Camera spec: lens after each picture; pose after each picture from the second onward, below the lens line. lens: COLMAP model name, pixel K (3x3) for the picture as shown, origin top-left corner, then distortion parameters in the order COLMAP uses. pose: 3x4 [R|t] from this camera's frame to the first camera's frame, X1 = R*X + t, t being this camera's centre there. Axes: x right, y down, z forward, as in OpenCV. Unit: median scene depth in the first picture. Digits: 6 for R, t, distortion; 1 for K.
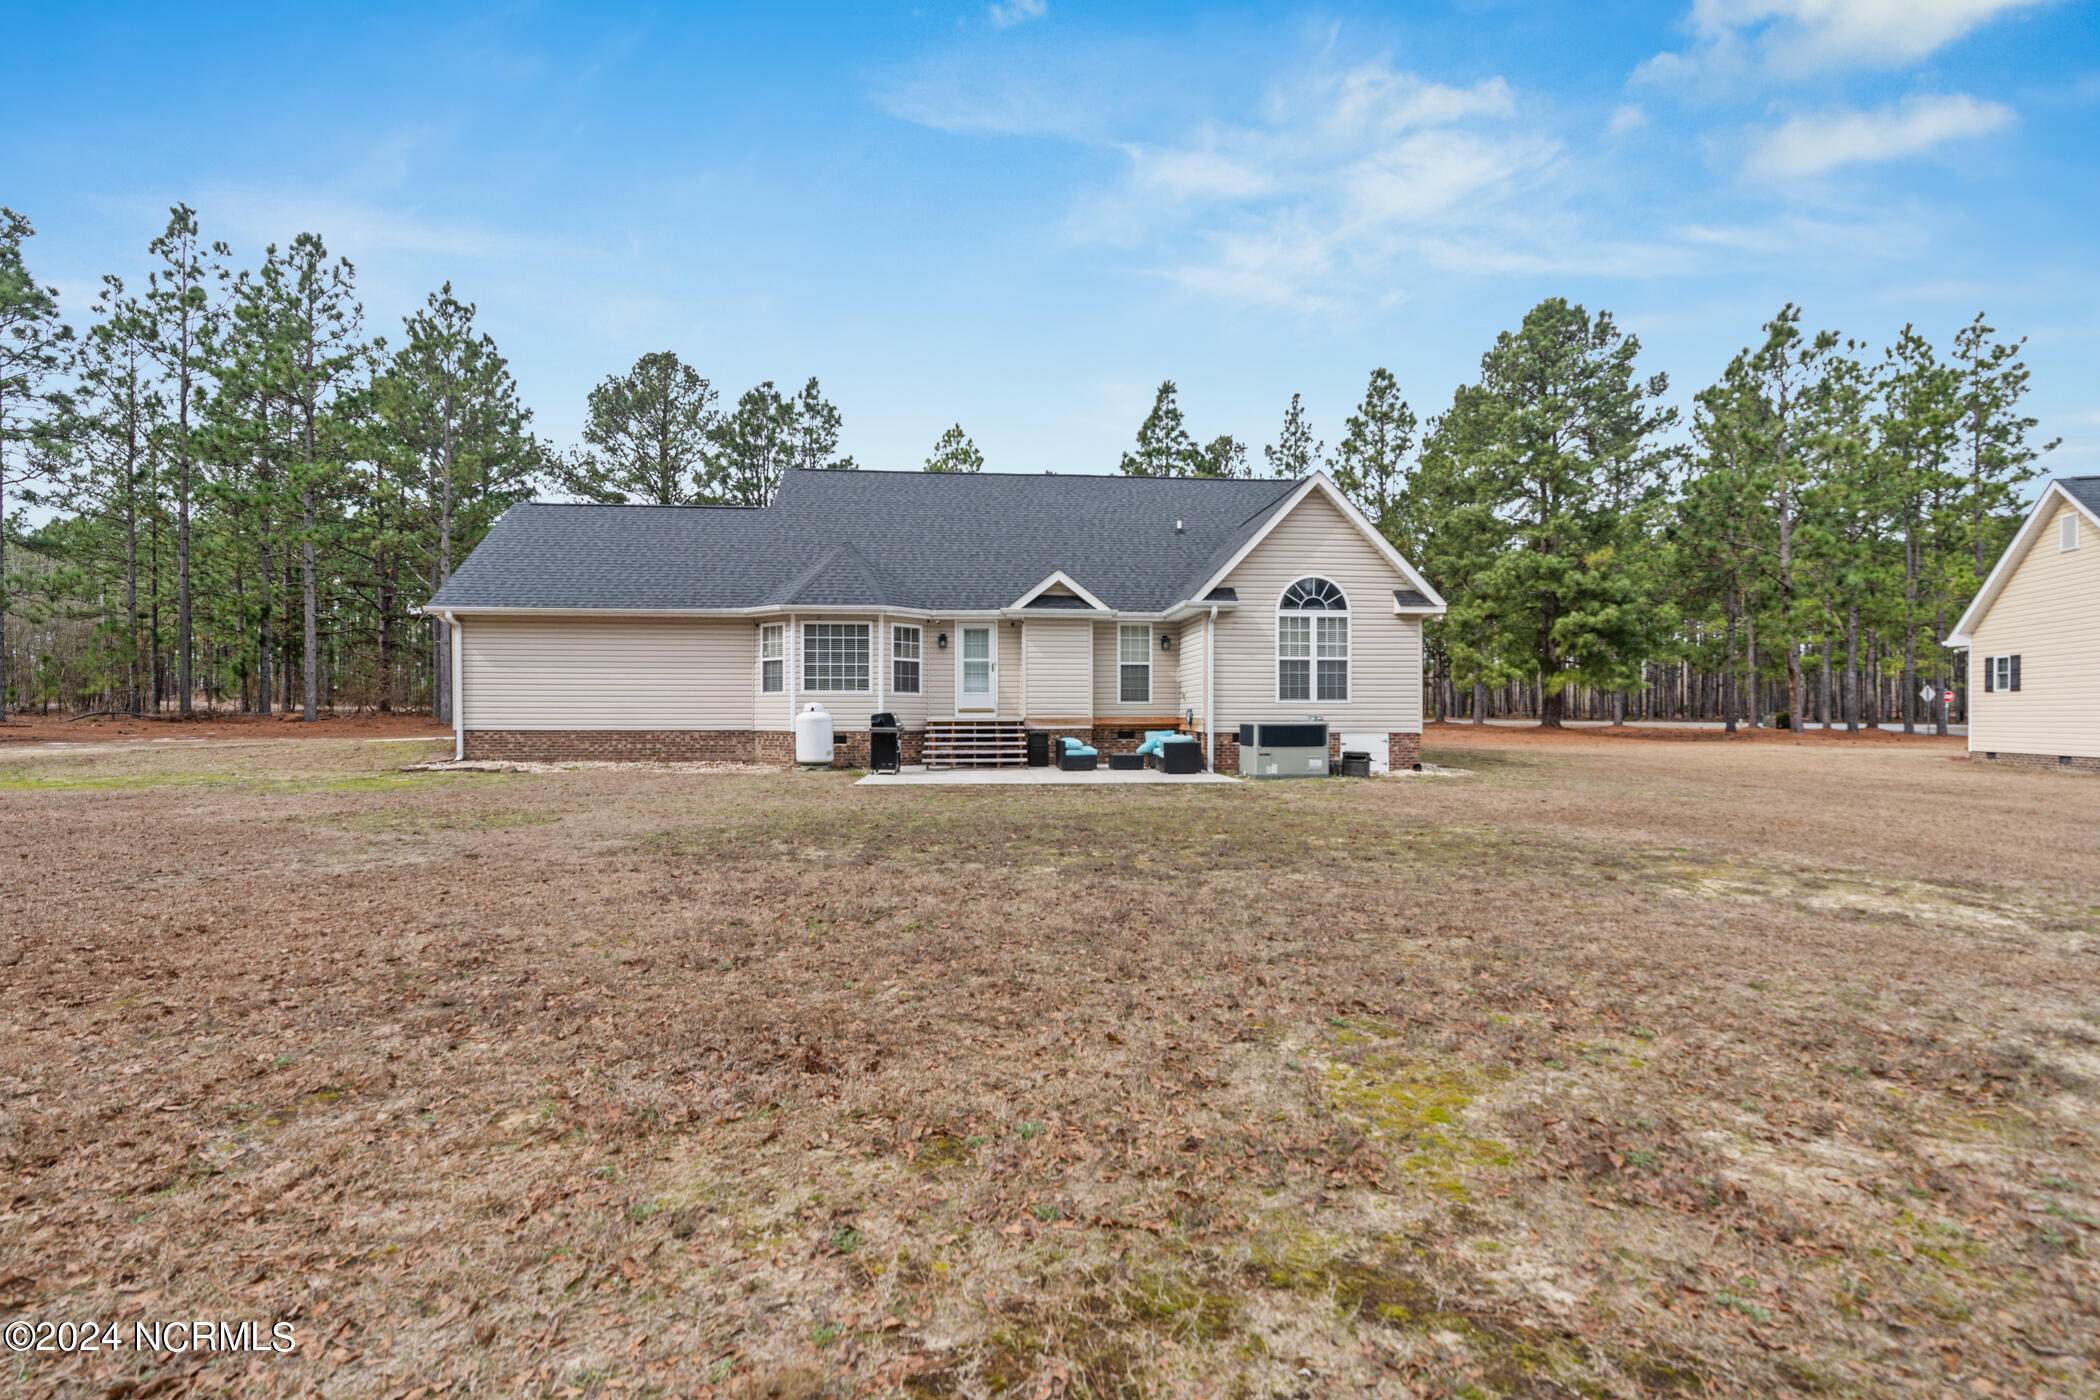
lens RADIAL K [[973.7, 0, 1046.3], [0, 973.7, 739.2], [0, 0, 1]] dist [-0.005561, -0.000013]
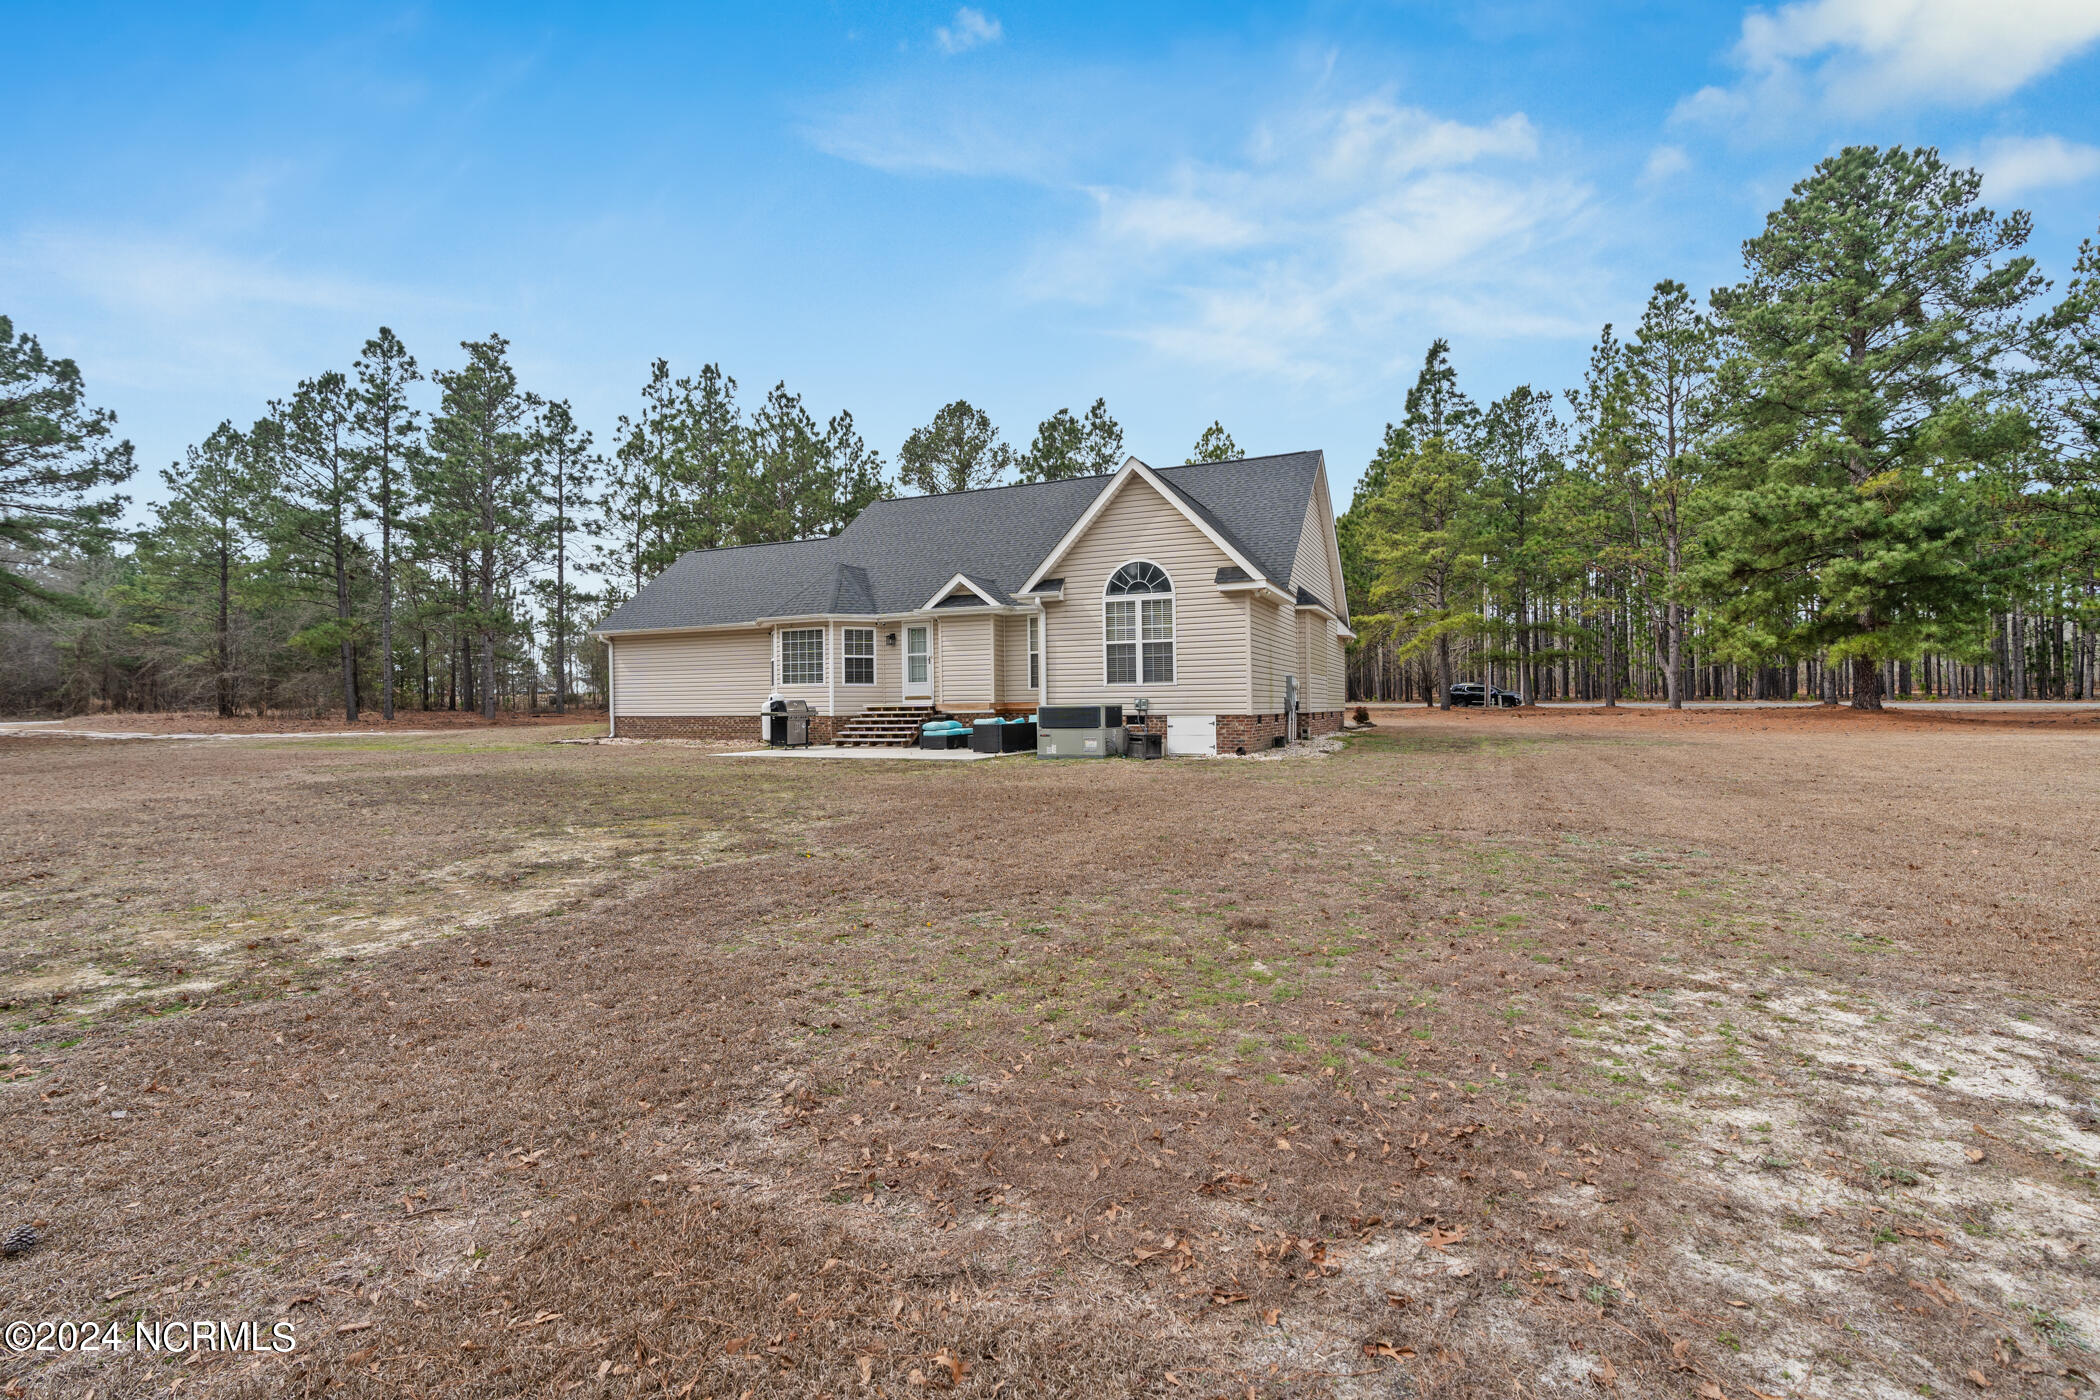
lens RADIAL K [[948.9, 0, 1054.1], [0, 948.9, 722.9], [0, 0, 1]] dist [-0.009907, 0.000017]
pose [[0.872983, -0.000790, -0.487750, 0.640167], [-0.001629, 0.999988, -0.004535, 0.005626], [0.487748, 0.004754, 0.872971, 0.092195]]
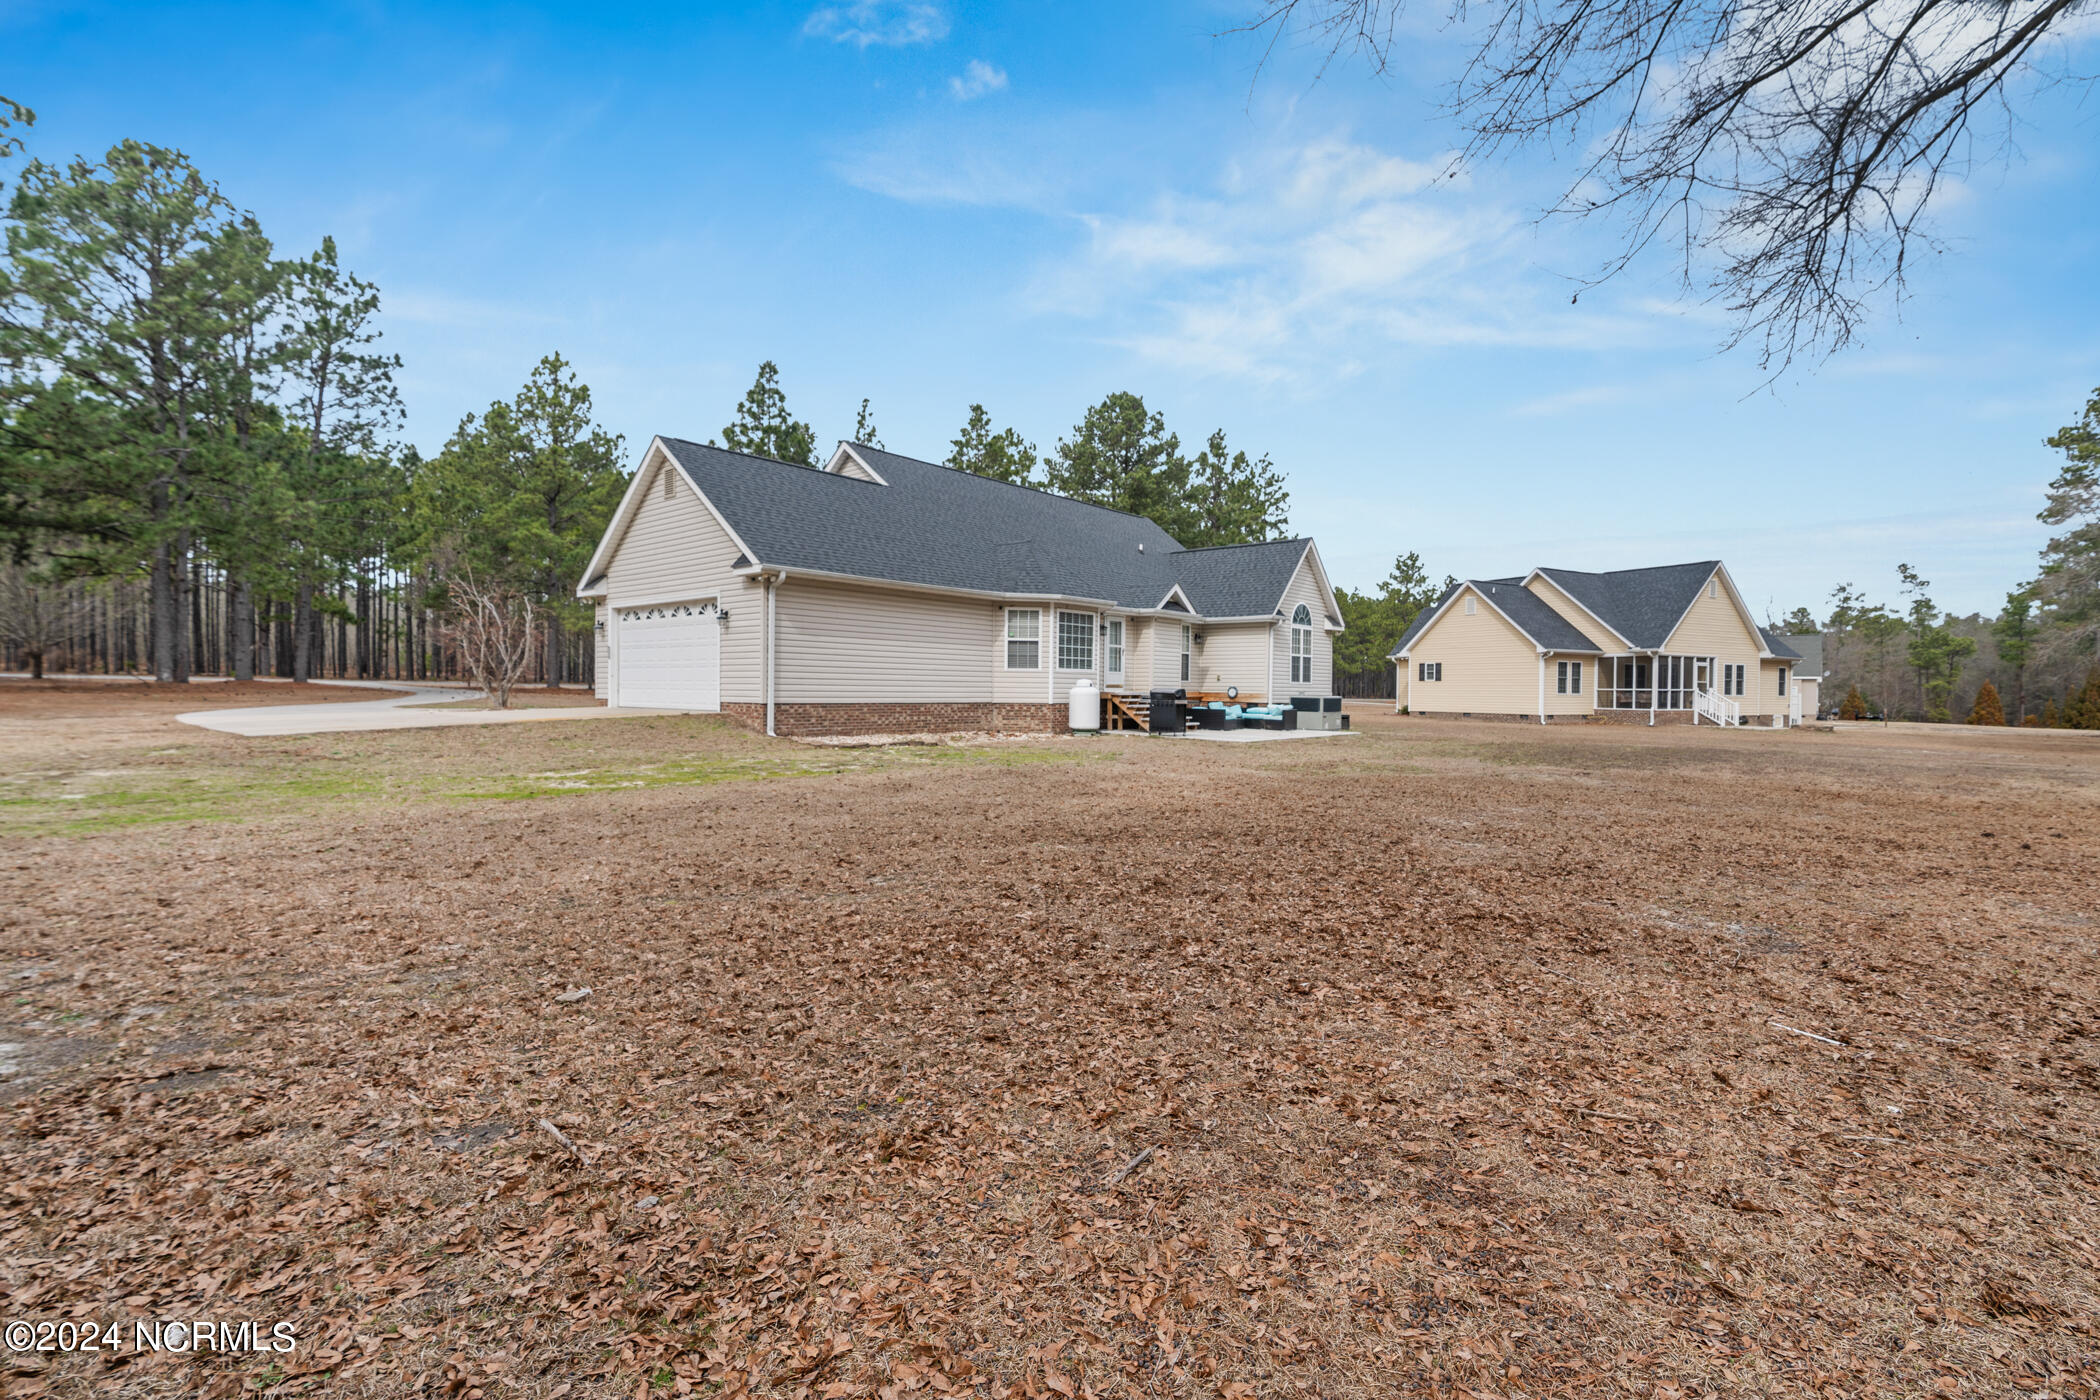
lens RADIAL K [[948.9, 0, 1054.1], [0, 948.9, 722.9], [0, 0, 1]] dist [-0.009907, 0.000017]
pose [[0.694647, -0.019127, 0.719096, -1.040776], [0.003987, 0.999733, 0.022740, -0.009943], [-0.719339, -0.012929, 0.694539, 0.202350]]
